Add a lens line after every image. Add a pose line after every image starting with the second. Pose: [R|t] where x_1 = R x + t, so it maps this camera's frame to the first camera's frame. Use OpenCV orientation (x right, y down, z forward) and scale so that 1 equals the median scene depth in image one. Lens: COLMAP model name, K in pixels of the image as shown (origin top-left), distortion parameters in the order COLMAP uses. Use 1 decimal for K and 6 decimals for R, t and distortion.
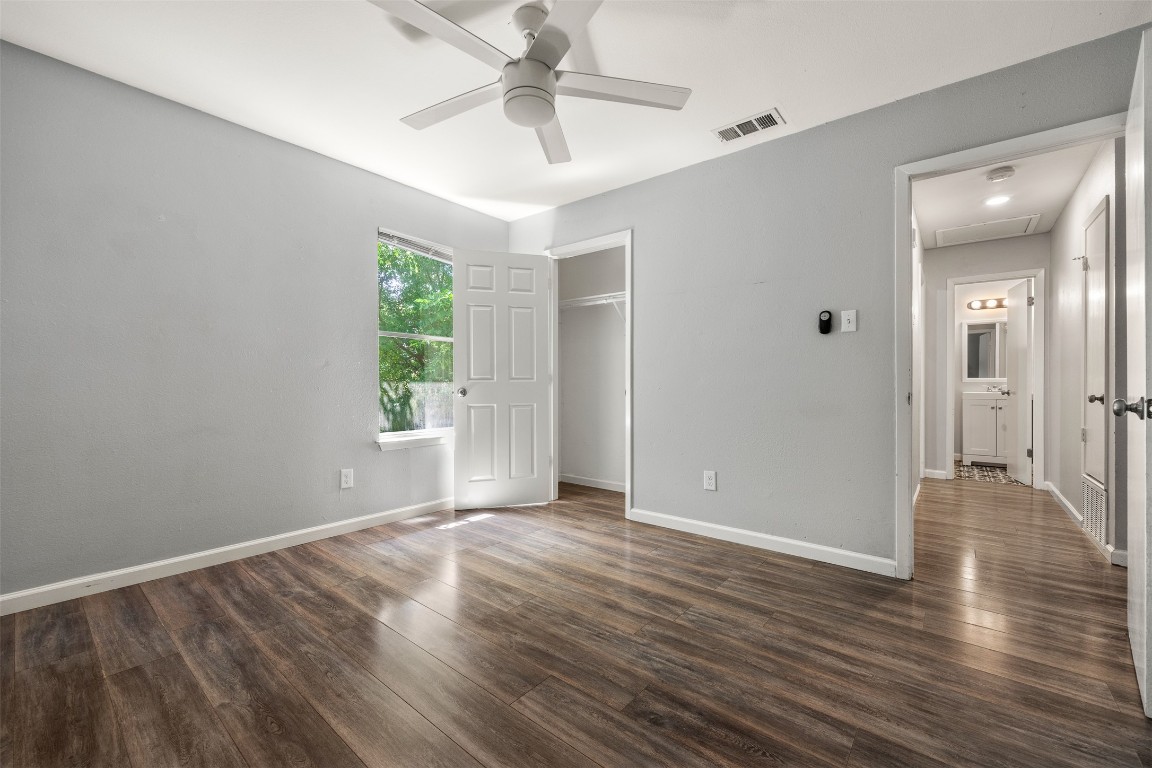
lens RADIAL K [[472.8, 0, 570.4], [0, 472.8, 381.6], [0, 0, 1]] dist [0.002206, -0.000292]
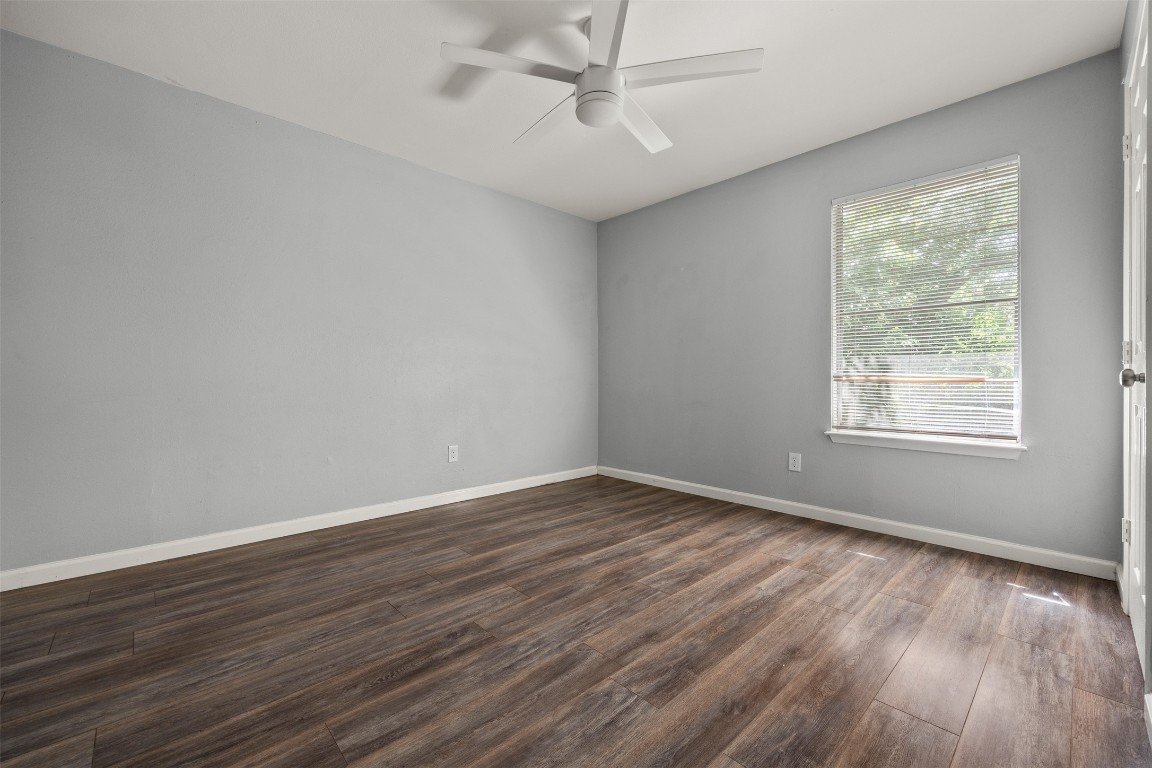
lens RADIAL K [[472.8, 0, 583.4], [0, 472.8, 382.9], [0, 0, 1]] dist [0.002206, -0.000292]
pose [[-0.127700, 0.001593, -0.991812, 1.089097], [0.005601, 0.999984, 0.000885, 0.049782], [0.991797, -0.005442, -0.127707, 1.201916]]
